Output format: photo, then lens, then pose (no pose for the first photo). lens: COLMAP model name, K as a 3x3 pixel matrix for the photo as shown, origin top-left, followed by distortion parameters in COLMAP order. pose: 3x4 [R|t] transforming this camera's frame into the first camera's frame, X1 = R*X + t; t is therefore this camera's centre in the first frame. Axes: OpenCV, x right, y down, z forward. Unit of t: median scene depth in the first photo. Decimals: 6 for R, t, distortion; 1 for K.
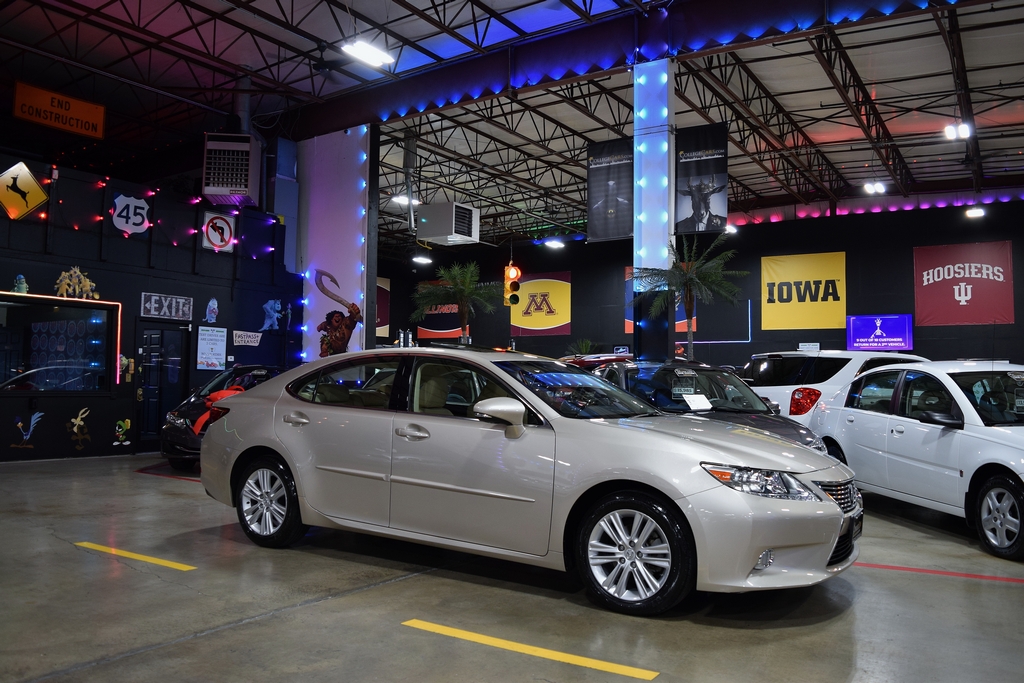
lens RADIAL K [[802.0, 0, 514.4], [0, 802.0, 335.5], [0, 0, 1]] dist [-0.093143, 0.019827]
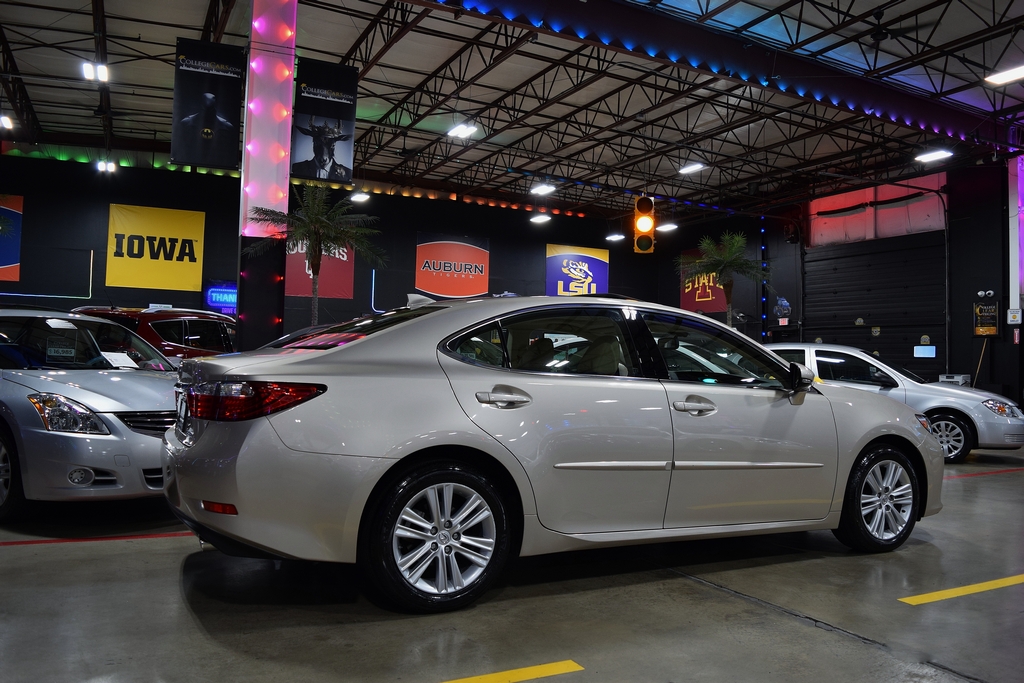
lens RADIAL K [[802.0, 0, 511.3], [0, 802.0, 335.3], [0, 0, 1]] dist [-0.093143, 0.019827]
pose [[0.517503, 0.029002, 0.855190, -0.393714], [-0.066347, 0.997777, 0.006311, 0.024695], [-0.853105, -0.060005, 0.518277, 0.318577]]
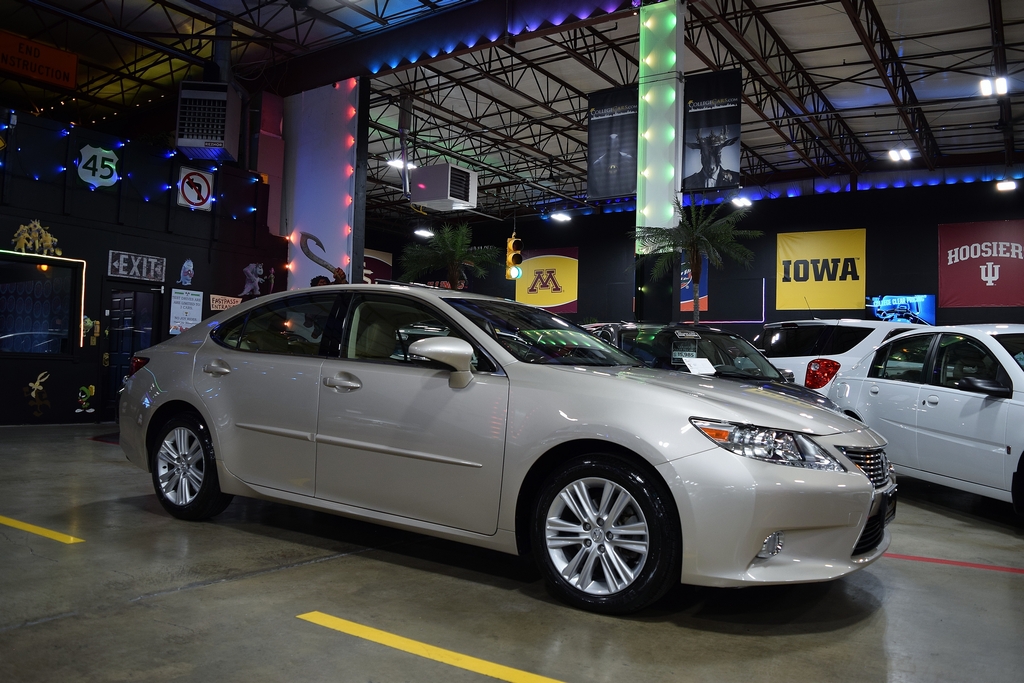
lens RADIAL K [[802.0, 0, 514.3], [0, 802.0, 335.8], [0, 0, 1]] dist [-0.093143, 0.019827]
pose [[0.999727, 0.015871, -0.017140, 0.026559], [-0.015568, 0.999723, 0.017678, 0.024183], [0.017416, -0.017406, 0.999697, 0.079397]]
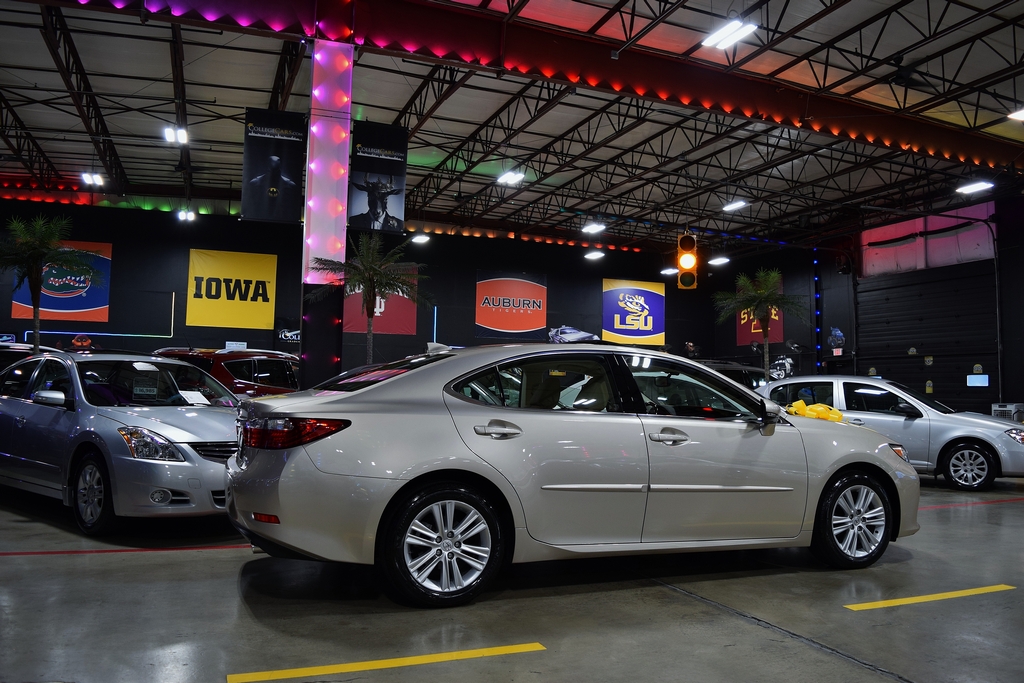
lens RADIAL K [[802.0, 0, 510.7], [0, 802.0, 333.4], [0, 0, 1]] dist [-0.093143, 0.019827]
pose [[0.592245, 0.056866, 0.803749, -0.429264], [-0.056303, 0.997989, -0.029122, 0.016292], [-0.803789, -0.028006, 0.594255, 0.254618]]
